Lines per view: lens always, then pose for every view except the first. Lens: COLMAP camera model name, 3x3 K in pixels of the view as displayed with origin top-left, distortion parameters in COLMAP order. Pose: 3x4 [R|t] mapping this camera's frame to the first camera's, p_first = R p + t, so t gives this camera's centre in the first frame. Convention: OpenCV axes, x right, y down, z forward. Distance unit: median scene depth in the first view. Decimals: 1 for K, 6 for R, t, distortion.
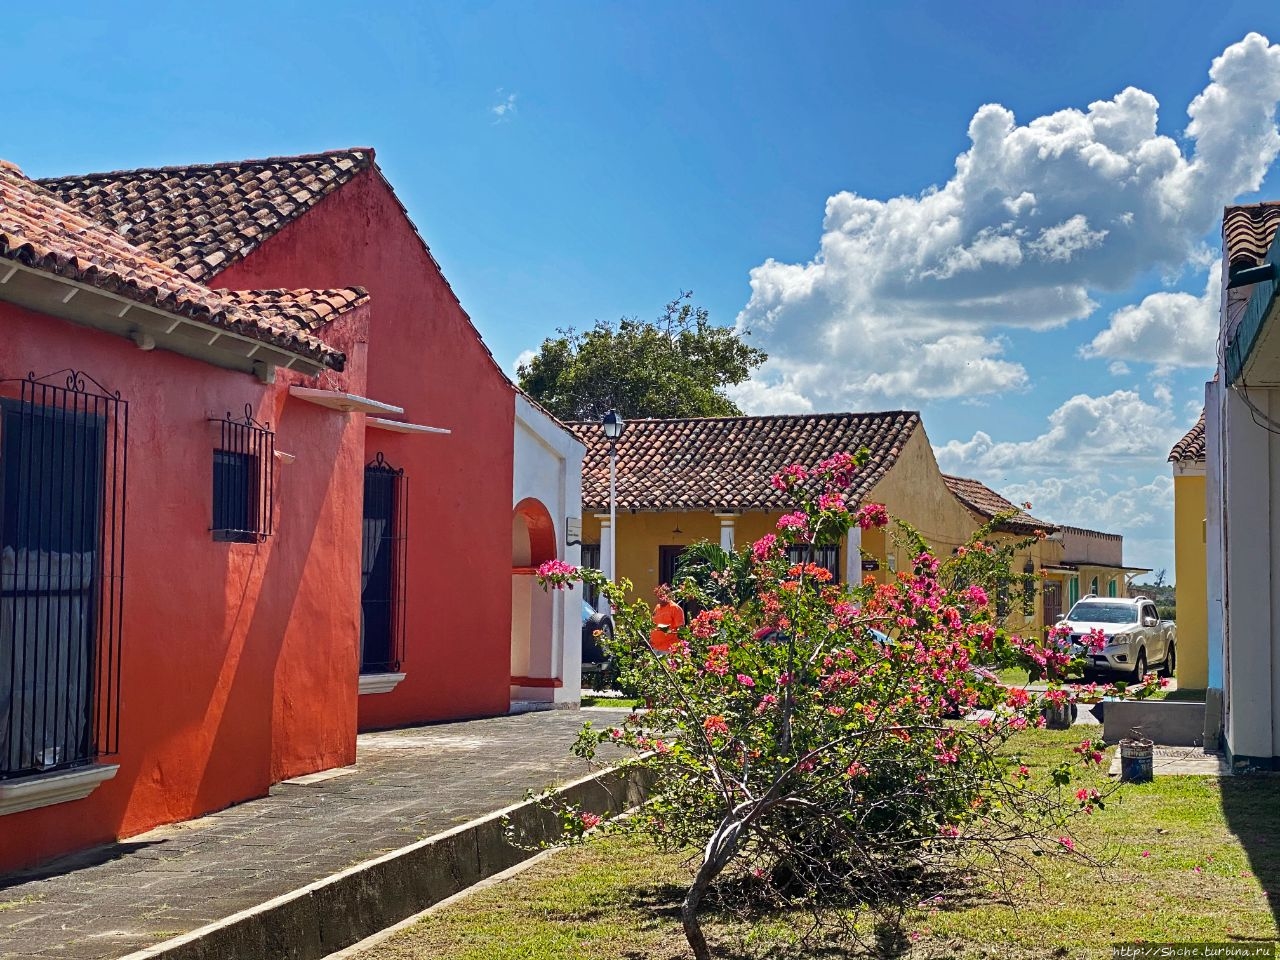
lens RADIAL K [[1993.6, 0, 640.0], [0, 1993.6, 480.0], [0, 0, 1]] dist [0.009537, 0.011755]
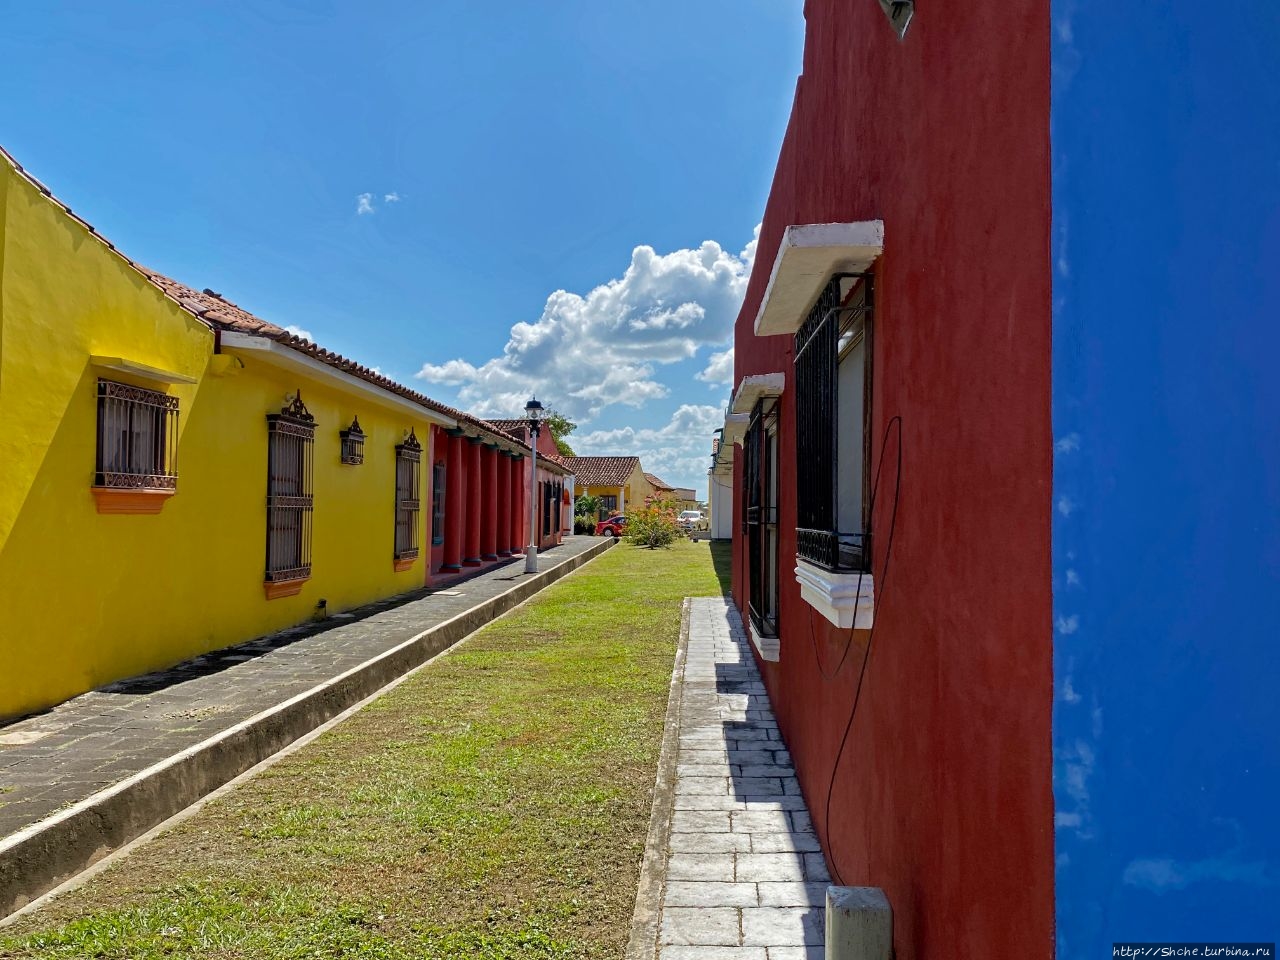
lens RADIAL K [[1031.3, 0, 640.0], [0, 1031.3, 480.0], [0, 0, 1]] dist [0.030746, -0.002637]
pose [[0.984037, 0.007785, 0.177793, -0.150479], [-0.012885, 0.999537, 0.027547, -0.037553], [-0.177496, -0.029398, 0.983682, -0.654863]]
